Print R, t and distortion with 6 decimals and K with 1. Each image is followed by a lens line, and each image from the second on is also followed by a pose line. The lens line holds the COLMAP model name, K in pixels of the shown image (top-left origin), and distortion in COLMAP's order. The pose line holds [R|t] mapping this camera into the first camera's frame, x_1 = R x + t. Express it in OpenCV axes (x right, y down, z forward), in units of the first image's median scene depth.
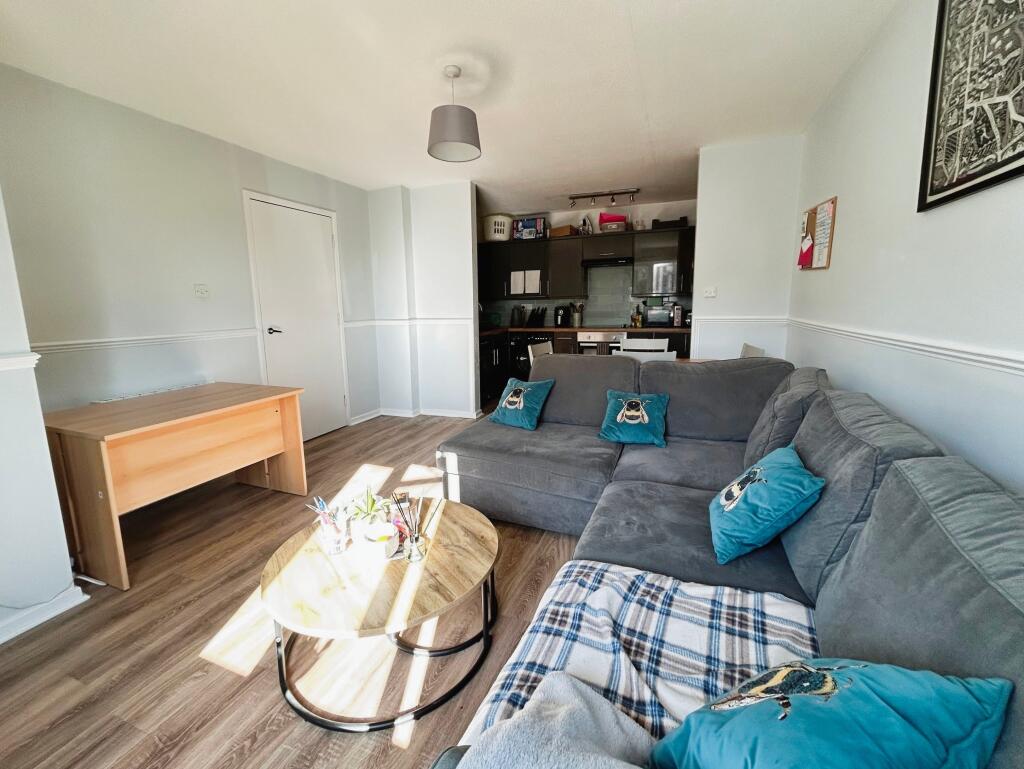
lens RADIAL K [[437.2, 0, 486.9], [0, 437.2, 372.4], [0, 0, 1]] dist [0.000156, -0.000092]
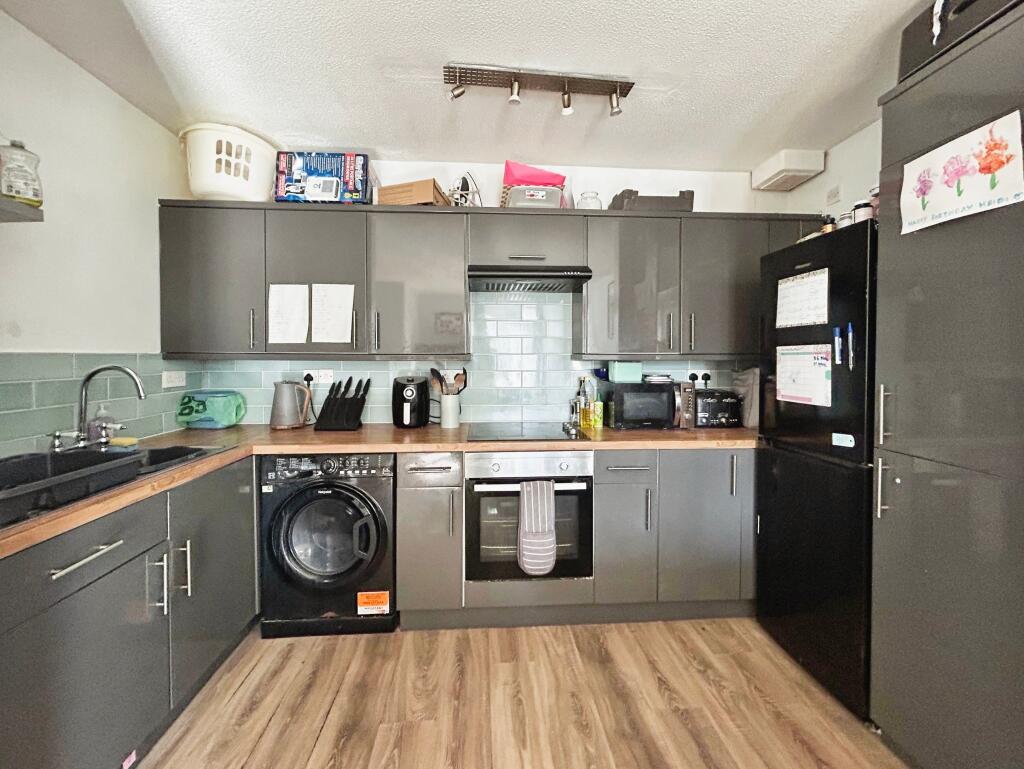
lens RADIAL K [[418.9, 0, 512.5], [0, 418.9, 360.9], [0, 0, 1]] dist [-0.000461, -0.000179]
pose [[0.881076, 0.015748, 0.472712, 0.073915], [0.053559, 0.989695, -0.132798, -0.115890], [-0.469932, 0.142323, 0.871153, 0.645766]]
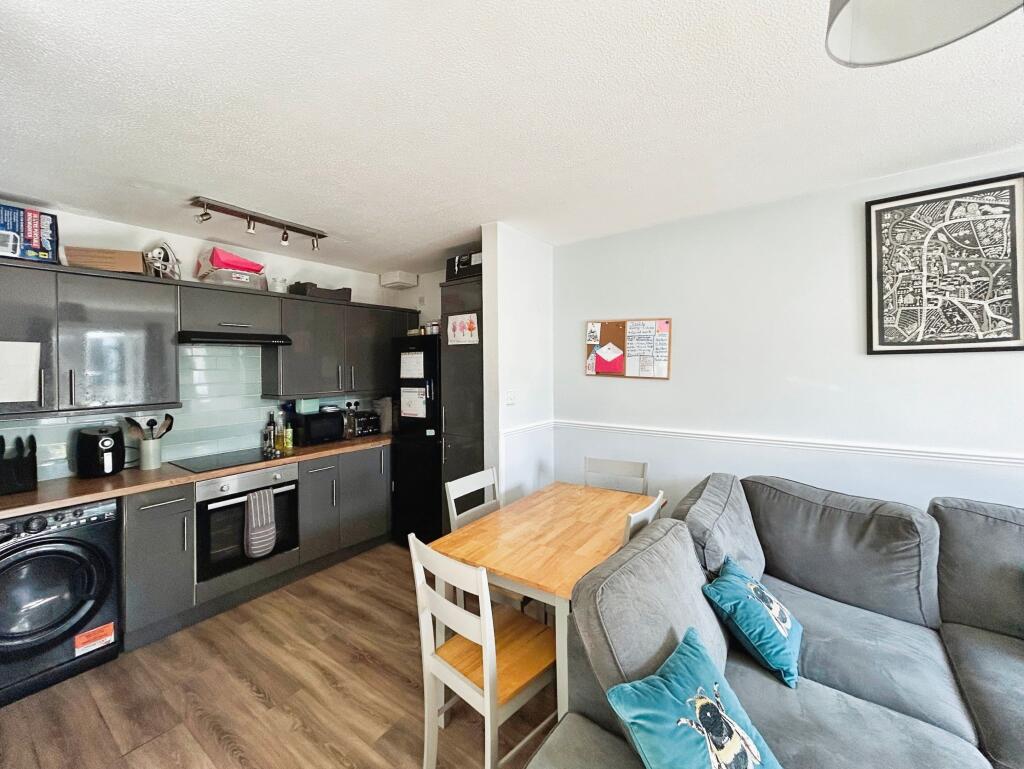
lens RADIAL K [[418.9, 0, 512.5], [0, 418.9, 360.9], [0, 0, 1]] dist [-0.000461, -0.000179]
pose [[0.193871, 0.027740, 0.980635, -0.159214], [0.160349, 0.985261, -0.059572, -0.134495], [-0.967834, 0.168793, 0.186565, 0.553020]]
